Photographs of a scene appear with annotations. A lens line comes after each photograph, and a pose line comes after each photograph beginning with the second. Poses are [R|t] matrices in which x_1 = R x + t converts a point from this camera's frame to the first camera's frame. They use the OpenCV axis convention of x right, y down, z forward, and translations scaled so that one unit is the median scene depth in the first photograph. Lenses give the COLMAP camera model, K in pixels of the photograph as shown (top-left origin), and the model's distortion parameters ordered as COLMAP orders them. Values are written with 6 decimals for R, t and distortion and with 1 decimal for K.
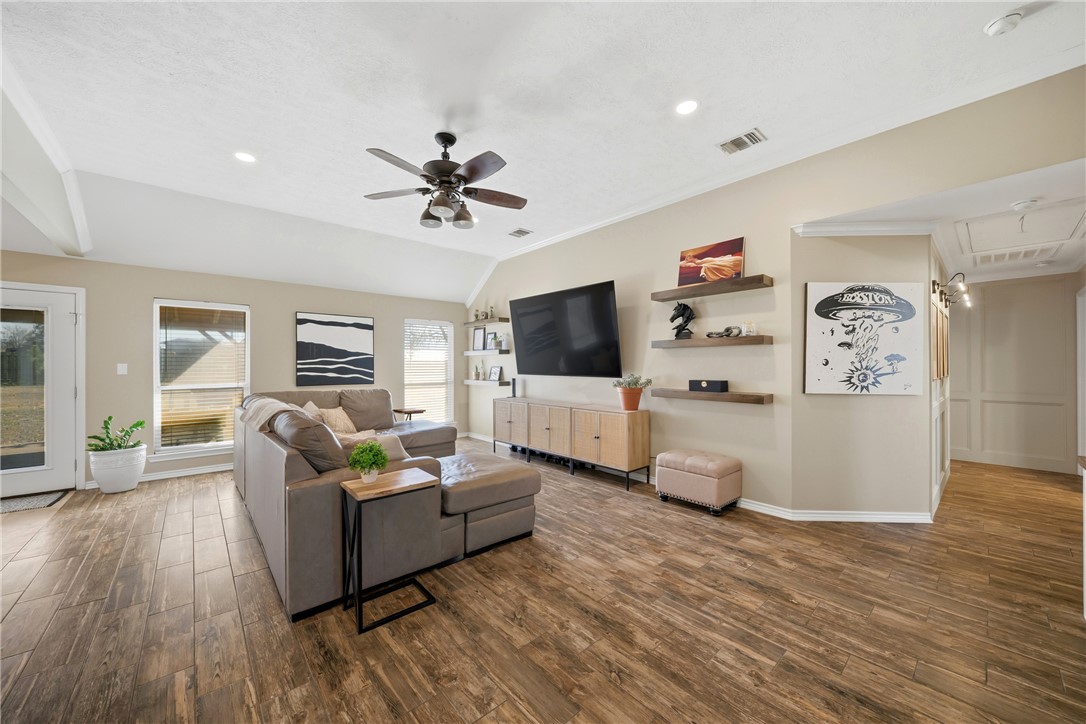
lens RADIAL K [[388.4, 0, 545.9], [0, 388.4, 361.6], [0, 0, 1]] dist [-0.014949, -0.000647]
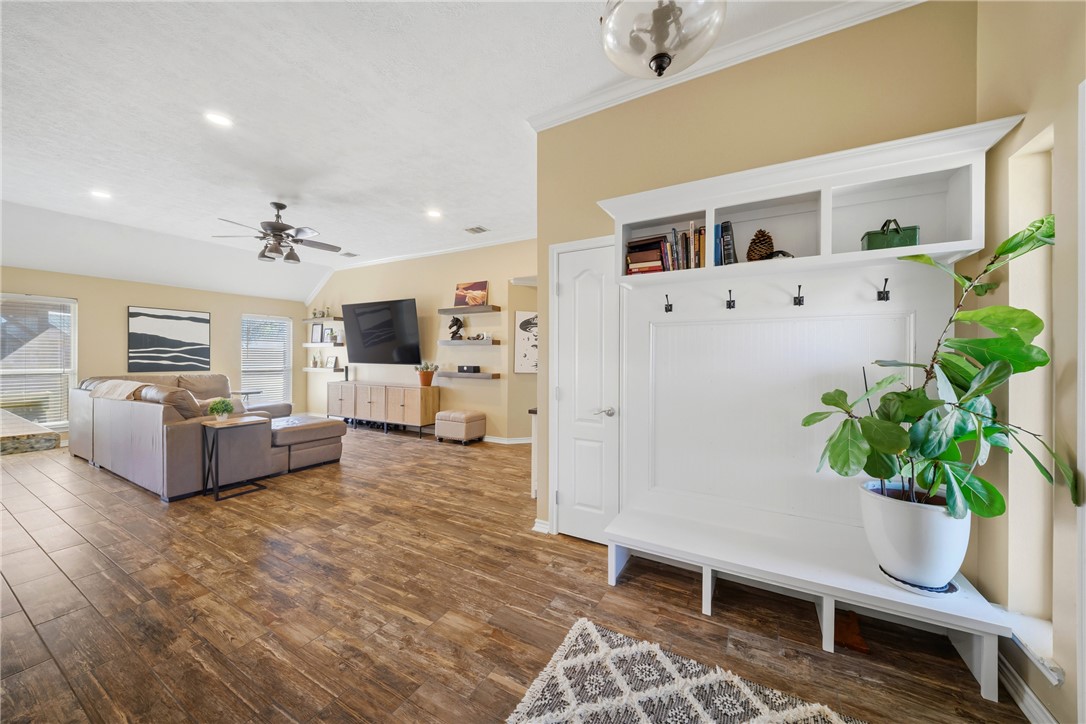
lens RADIAL K [[388.4, 0, 560.3], [0, 388.4, 356.5], [0, 0, 1]] dist [-0.014949, -0.000647]
pose [[0.939046, 0.009169, 0.343669, 0.212890], [-0.012100, 0.999906, 0.006384, -0.006210], [-0.343578, -0.010153, 0.939069, -0.643103]]
